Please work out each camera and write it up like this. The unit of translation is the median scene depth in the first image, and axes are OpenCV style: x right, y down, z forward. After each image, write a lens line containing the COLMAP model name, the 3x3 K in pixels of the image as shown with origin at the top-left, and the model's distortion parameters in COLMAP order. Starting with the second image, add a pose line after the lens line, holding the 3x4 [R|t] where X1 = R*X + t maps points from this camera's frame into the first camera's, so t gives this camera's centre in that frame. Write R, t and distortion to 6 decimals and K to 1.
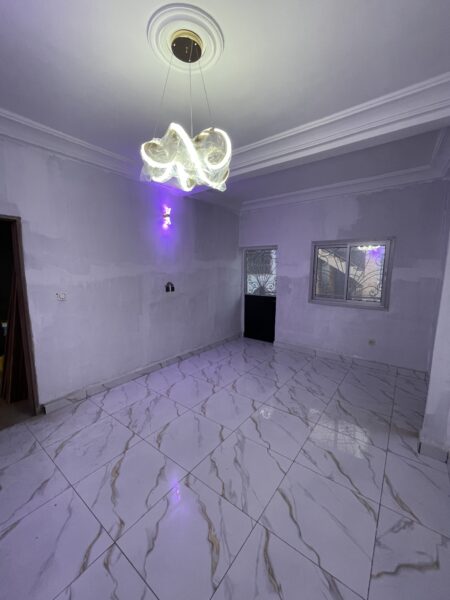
lens RADIAL K [[243.9, 0, 218.8], [0, 243.9, 296.8], [0, 0, 1]] dist [0.012759, -0.000078]
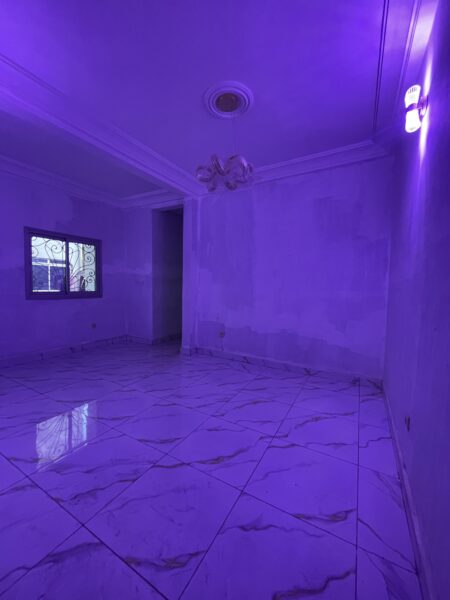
lens RADIAL K [[243.9, 0, 224.2], [0, 243.9, 303.7], [0, 0, 1]] dist [0.012759, -0.000078]
pose [[-0.147403, -0.078317, 0.985971, -1.014450], [0.102978, 0.990227, 0.094050, 0.050348], [-0.983701, 0.115397, -0.137897, 0.829705]]
